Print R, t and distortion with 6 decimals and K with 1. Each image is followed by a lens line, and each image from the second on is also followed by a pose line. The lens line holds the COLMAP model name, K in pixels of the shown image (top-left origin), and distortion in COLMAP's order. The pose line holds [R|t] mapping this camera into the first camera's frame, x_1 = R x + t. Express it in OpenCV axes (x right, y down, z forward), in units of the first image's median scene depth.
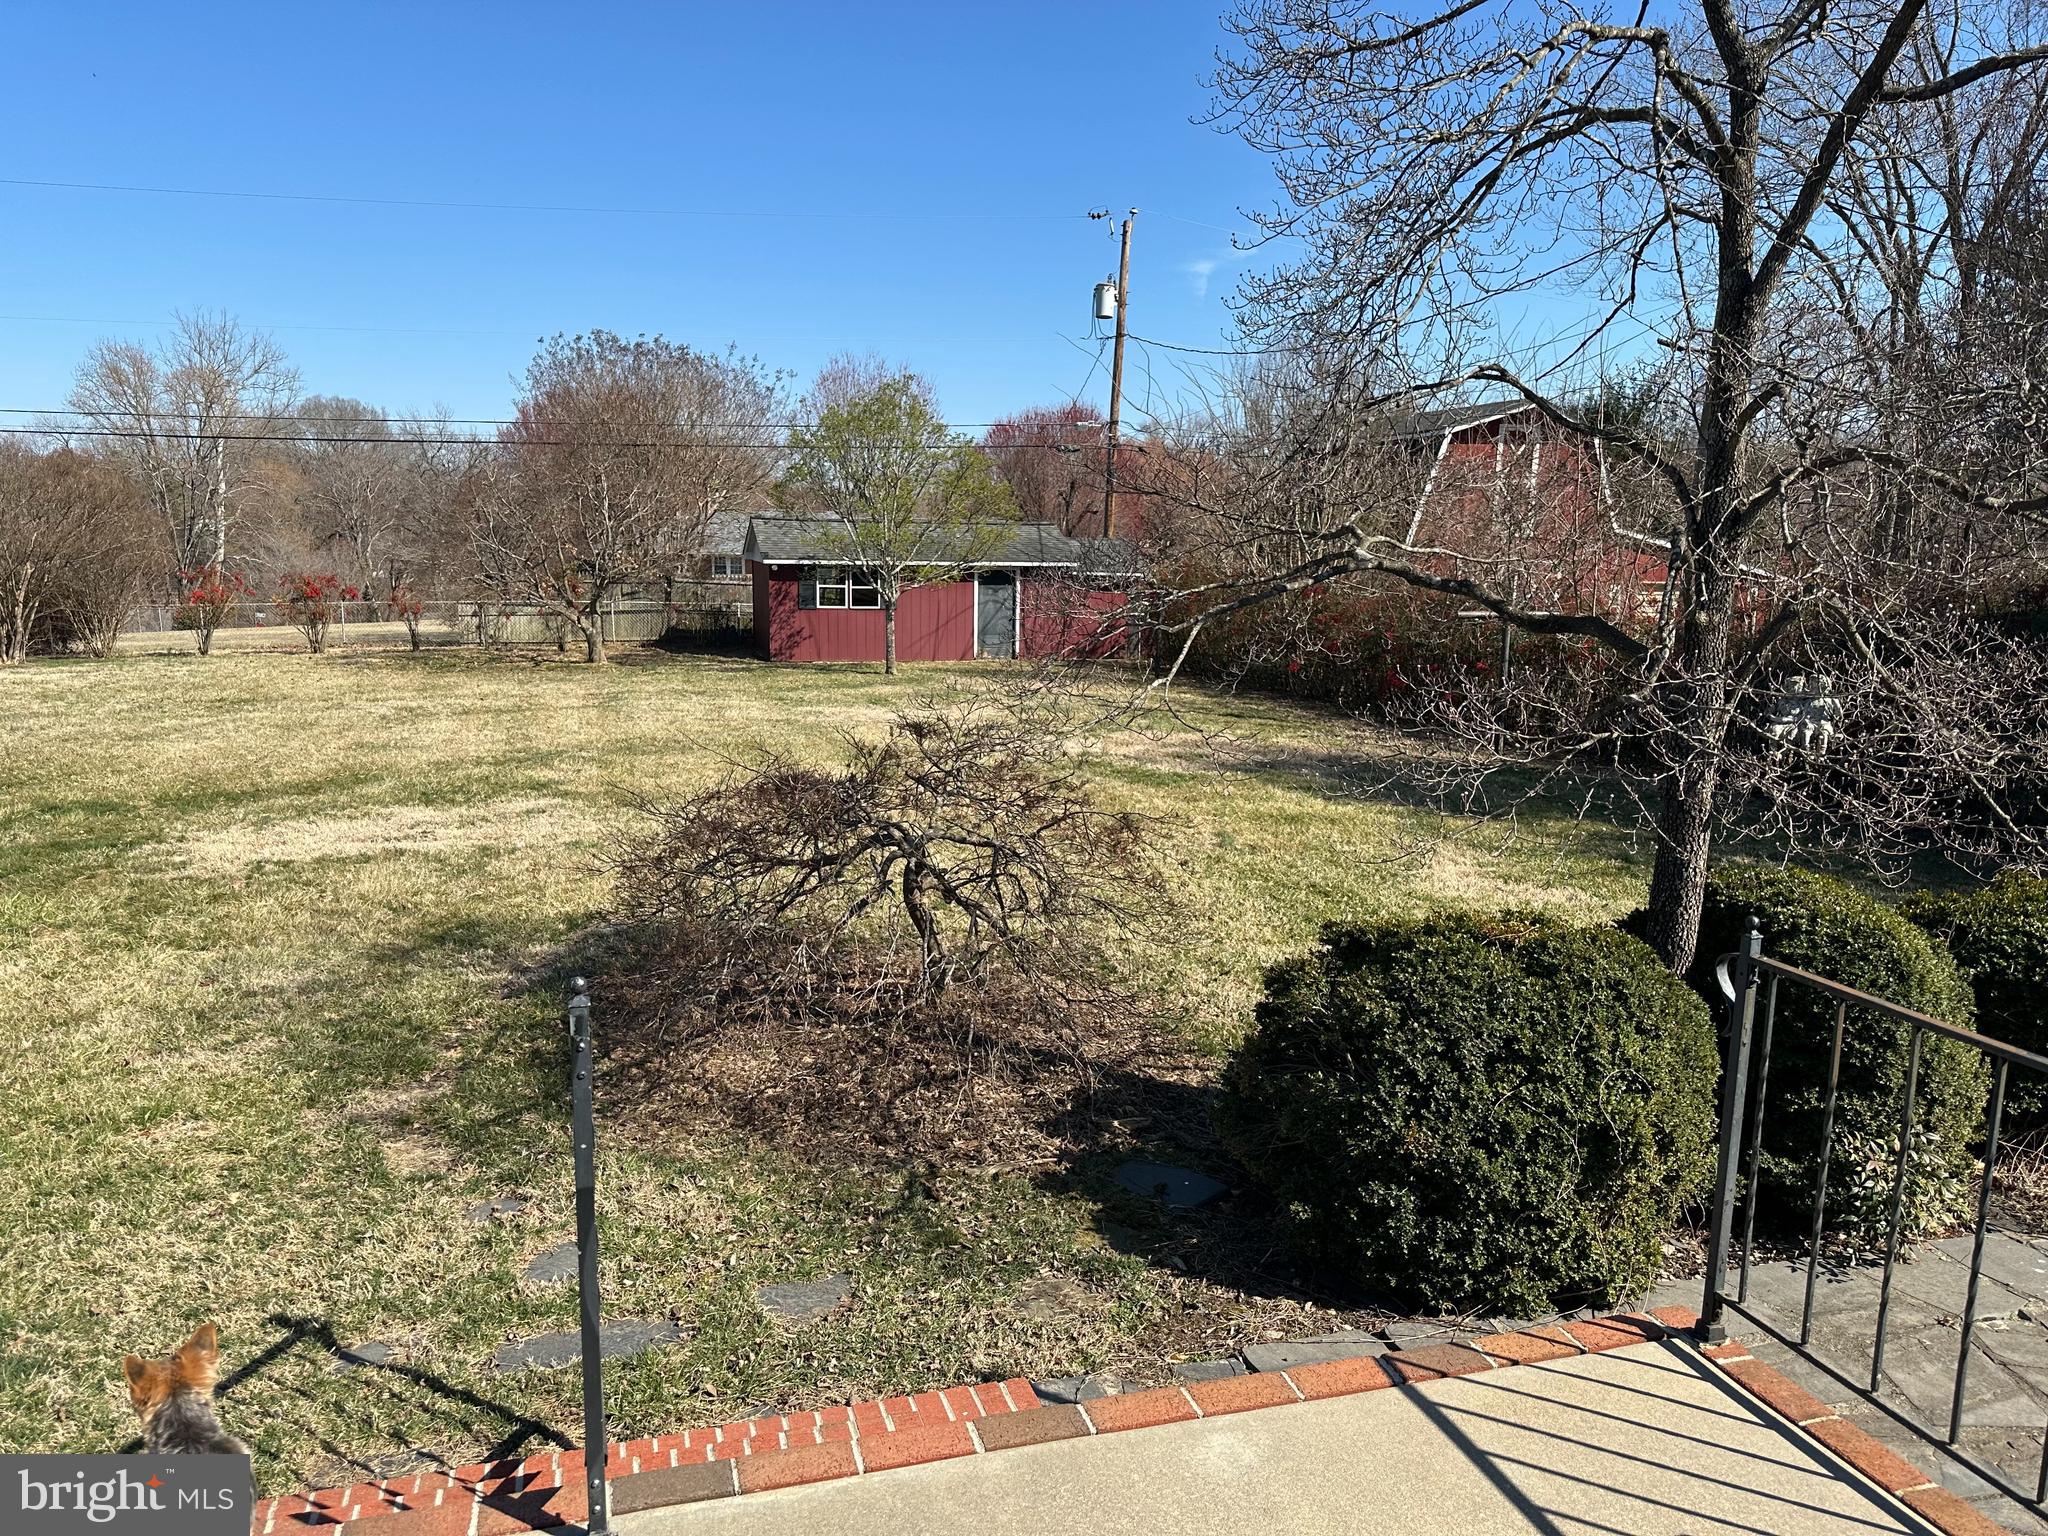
lens RADIAL K [[1426.0, 0, 1018.3], [0, 1426.0, 783.3], [0, 0, 1]] dist [0.119659, -0.179542]
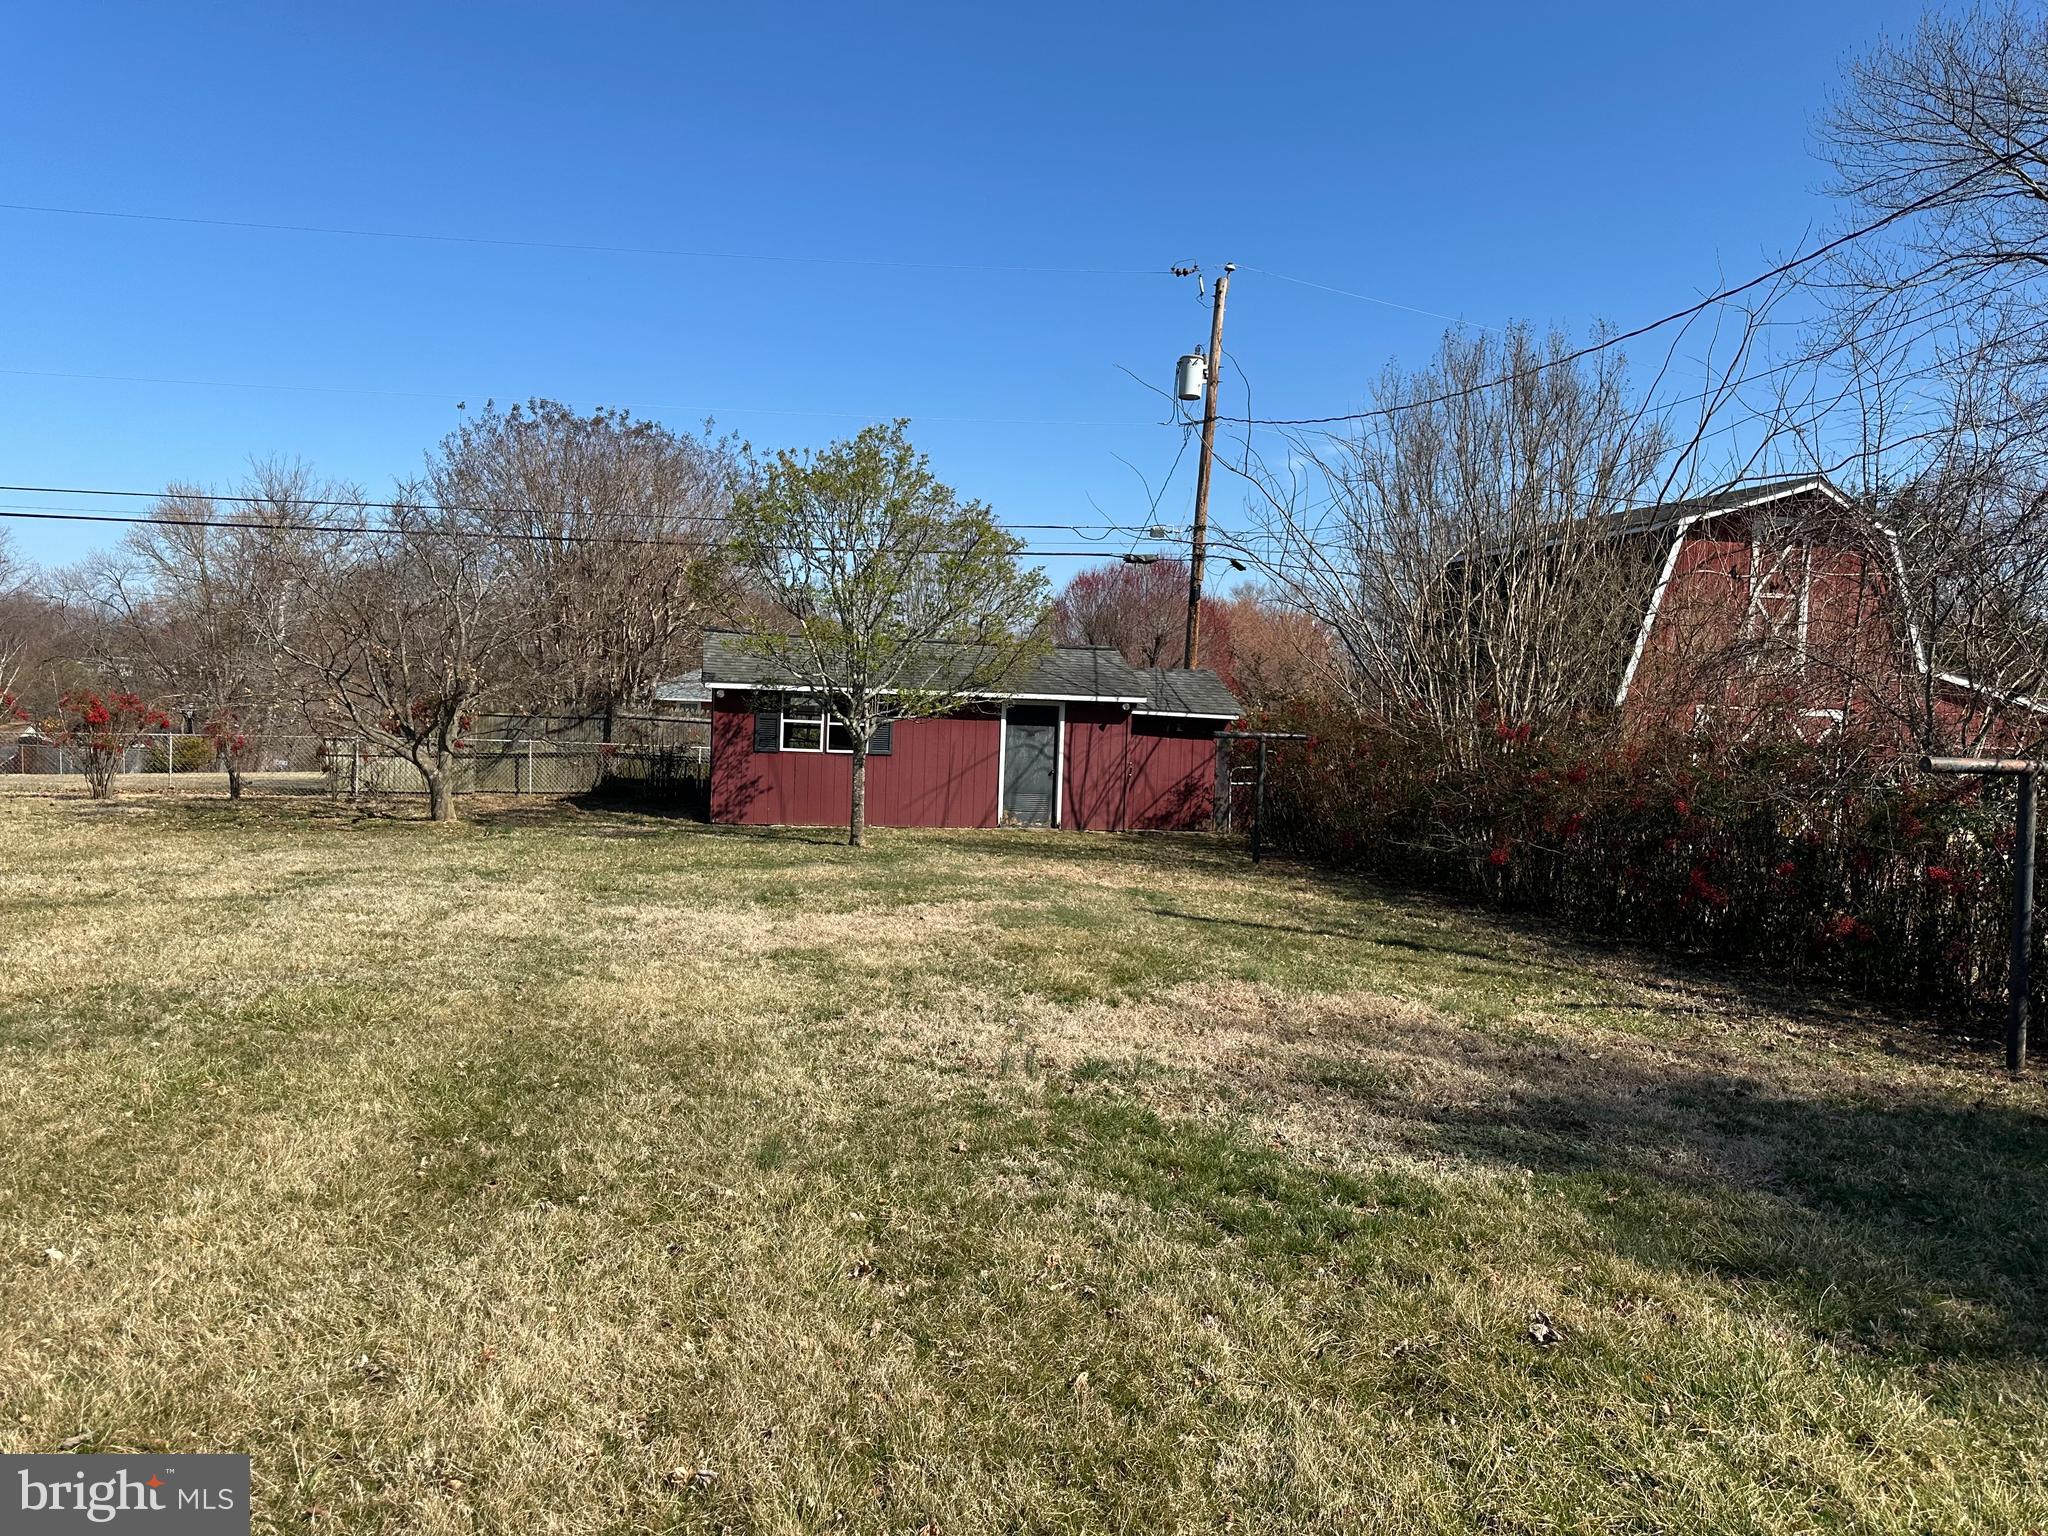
lens RADIAL K [[1377.7, 0, 1024.0], [0, 1377.7, 768.0], [0, 0, 1]] dist [0.072359, 0.000136]
pose [[0.997648, 0.022560, -0.064723, 0.114720], [-0.030620, 0.991511, -0.126370, -0.127181], [0.061322, 0.128054, 0.989870, 1.366174]]
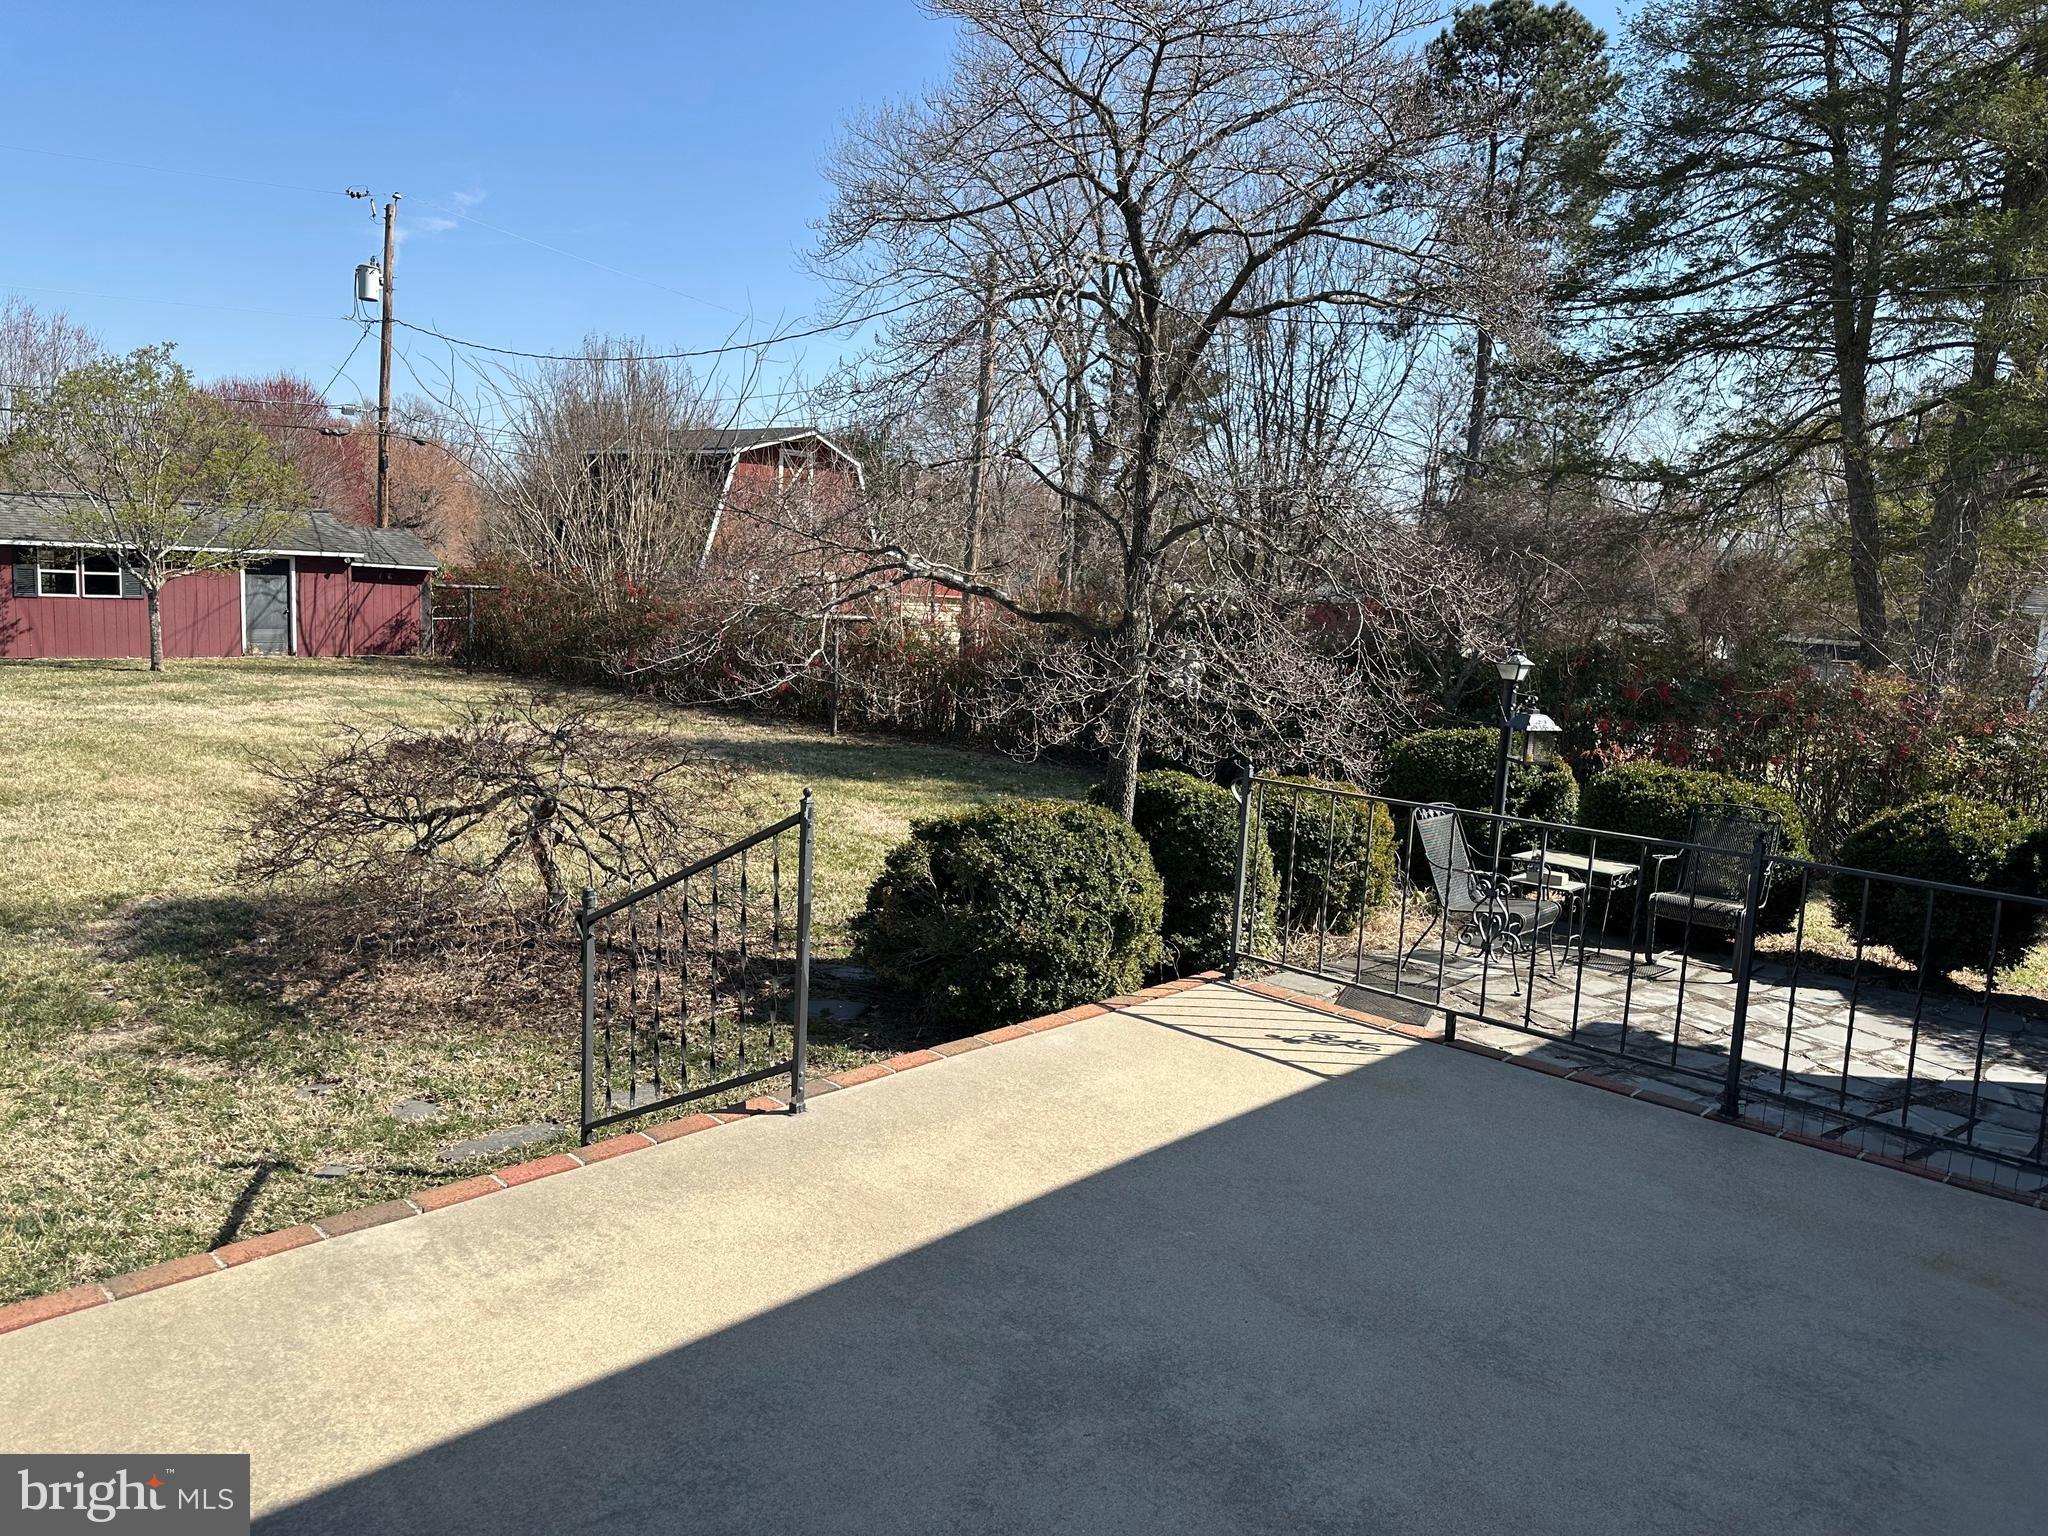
lens RADIAL K [[1426.0, 0, 1018.3], [0, 1426.0, 783.3], [0, 0, 1]] dist [0.119659, -0.179542]
pose [[0.866829, -0.043401, 0.496713, -0.294958], [0.044865, 0.998953, 0.008989, 0.037669], [-0.496583, 0.014493, 0.867868, -0.217395]]
